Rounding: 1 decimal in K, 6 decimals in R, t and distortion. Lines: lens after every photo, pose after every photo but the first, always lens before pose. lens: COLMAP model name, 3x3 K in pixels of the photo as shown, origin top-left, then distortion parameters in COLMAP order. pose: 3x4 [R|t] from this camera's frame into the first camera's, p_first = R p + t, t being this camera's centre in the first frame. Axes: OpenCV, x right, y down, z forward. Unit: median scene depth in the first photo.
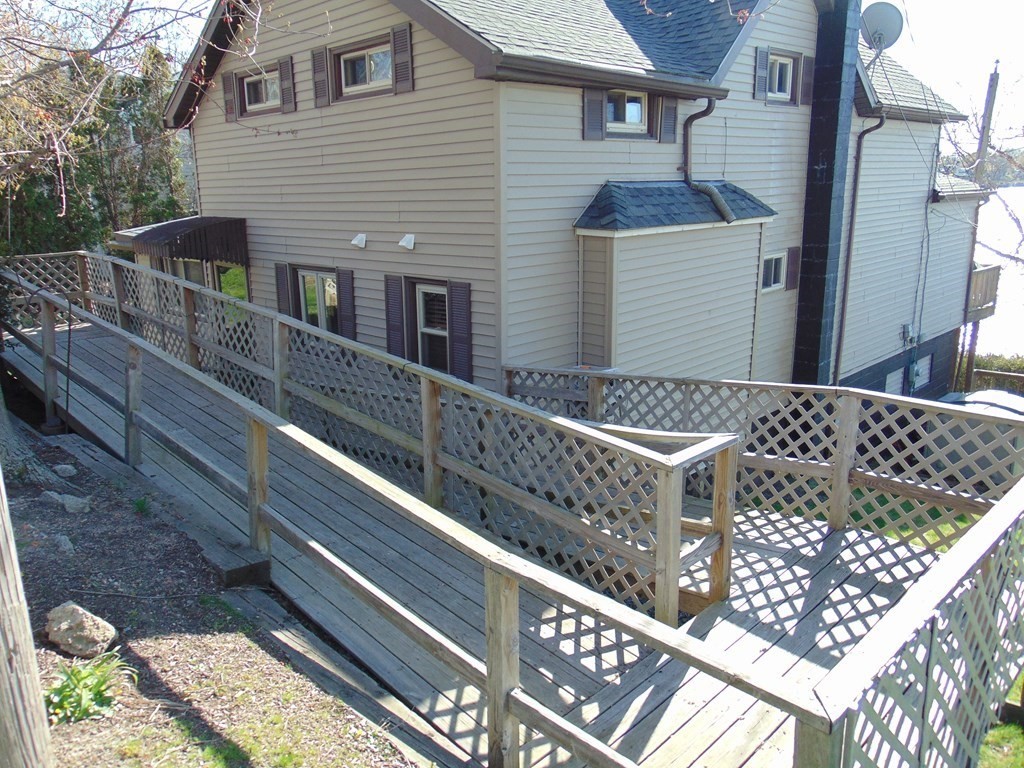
lens RADIAL K [[766.2, 0, 511.2], [0, 766.2, 381.2], [0, 0, 1]] dist [-0.026892, 0.073630]
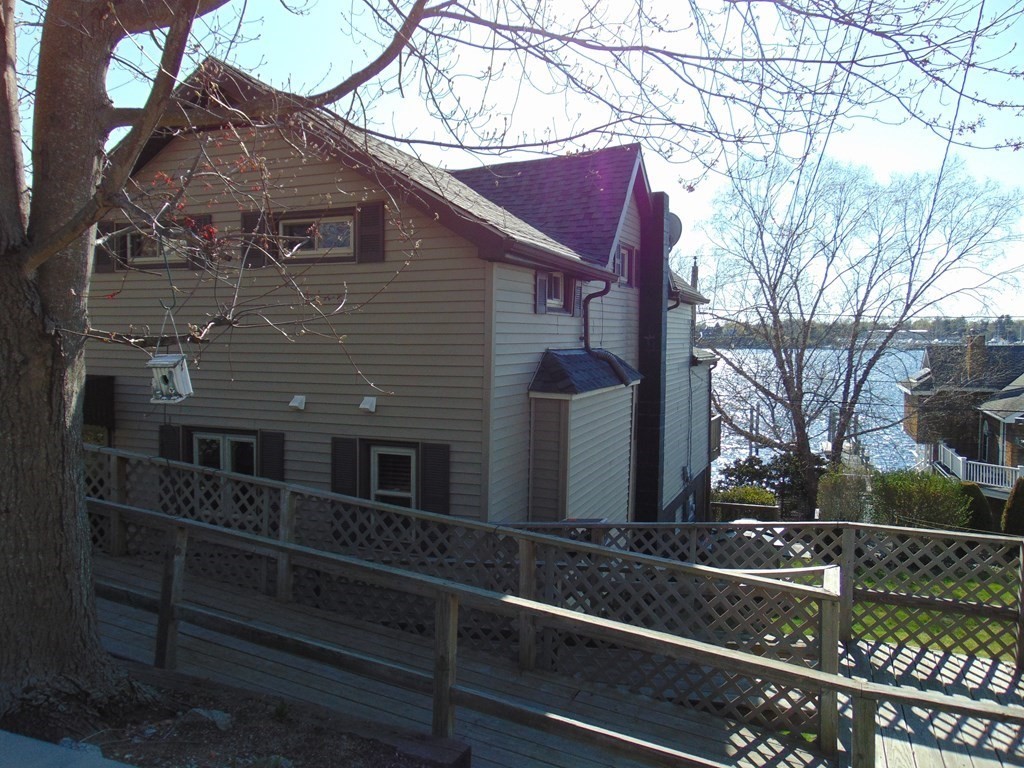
lens RADIAL K [[766.2, 0, 516.8], [0, 766.2, 381.4], [0, 0, 1]] dist [-0.026892, 0.073630]
pose [[0.921313, 0.005713, 0.388779, -0.354358], [0.069615, 0.981312, -0.179390, -0.019475], [-0.382539, 0.192339, 0.903698, 0.019459]]
